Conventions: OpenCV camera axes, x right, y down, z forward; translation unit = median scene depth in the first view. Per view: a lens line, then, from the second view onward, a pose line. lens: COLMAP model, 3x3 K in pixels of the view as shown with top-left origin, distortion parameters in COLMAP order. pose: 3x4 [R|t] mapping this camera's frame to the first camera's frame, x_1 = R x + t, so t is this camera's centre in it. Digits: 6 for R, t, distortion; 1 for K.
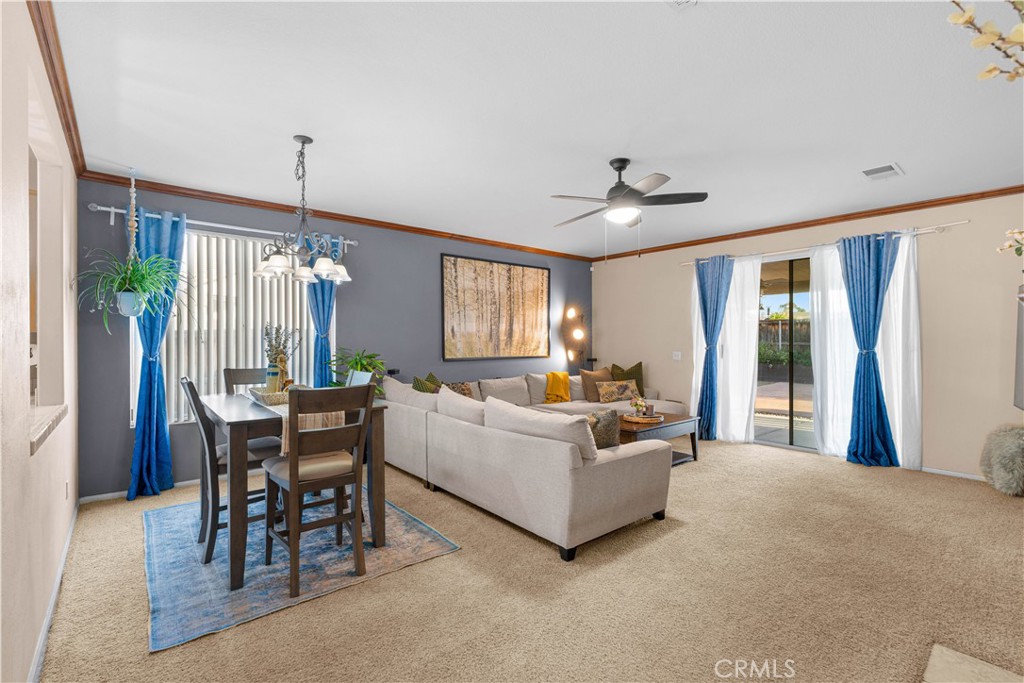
lens RADIAL K [[466.1, 0, 512.4], [0, 466.1, 333.0], [0, 0, 1]] dist [0.000906, 0.000255]
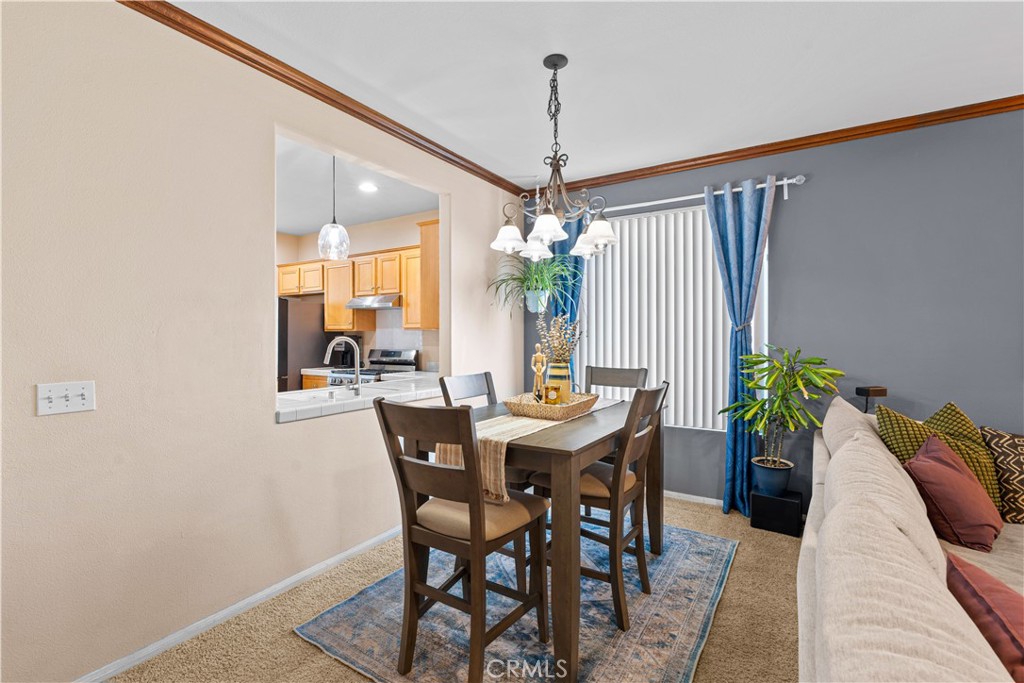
lens RADIAL K [[466.1, 0, 512.4], [0, 466.1, 333.0], [0, 0, 1]] dist [0.000906, 0.000255]
pose [[0.300590, -0.003612, -0.953747, 0.120060], [0.015637, 0.999877, 0.001142, 0.005731], [0.953625, -0.015257, 0.300610, 0.364404]]
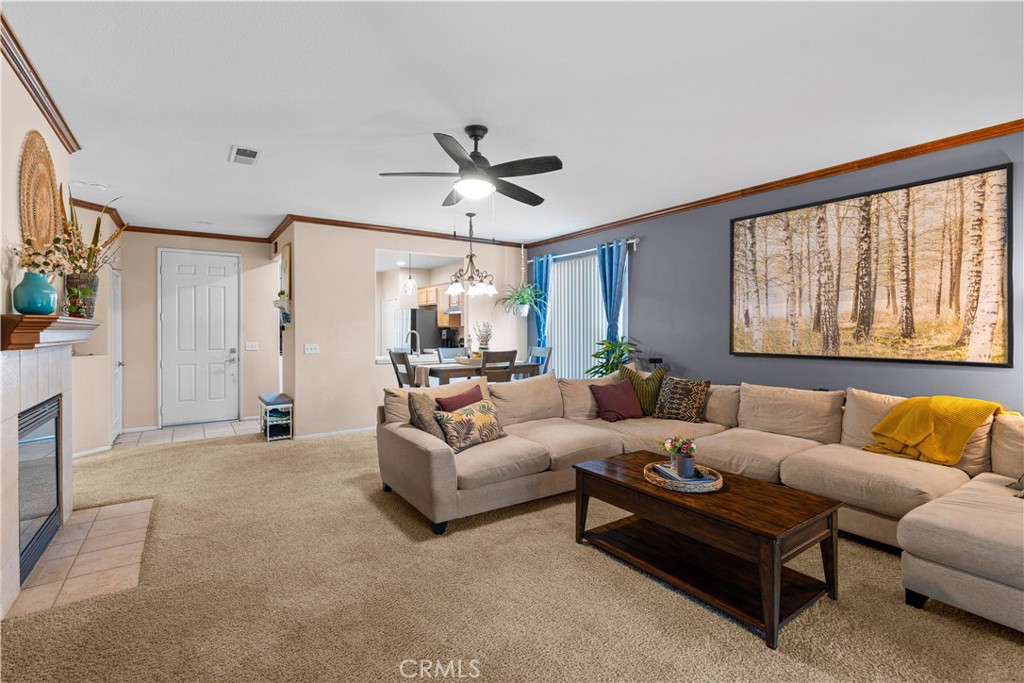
lens RADIAL K [[466.1, 0, 512.4], [0, 466.1, 333.0], [0, 0, 1]] dist [0.000906, 0.000255]
pose [[-0.086573, 0.010383, -0.996191, 0.645013], [0.020537, 0.999752, 0.008635, 0.007787], [0.996034, -0.019711, -0.086764, 0.661738]]
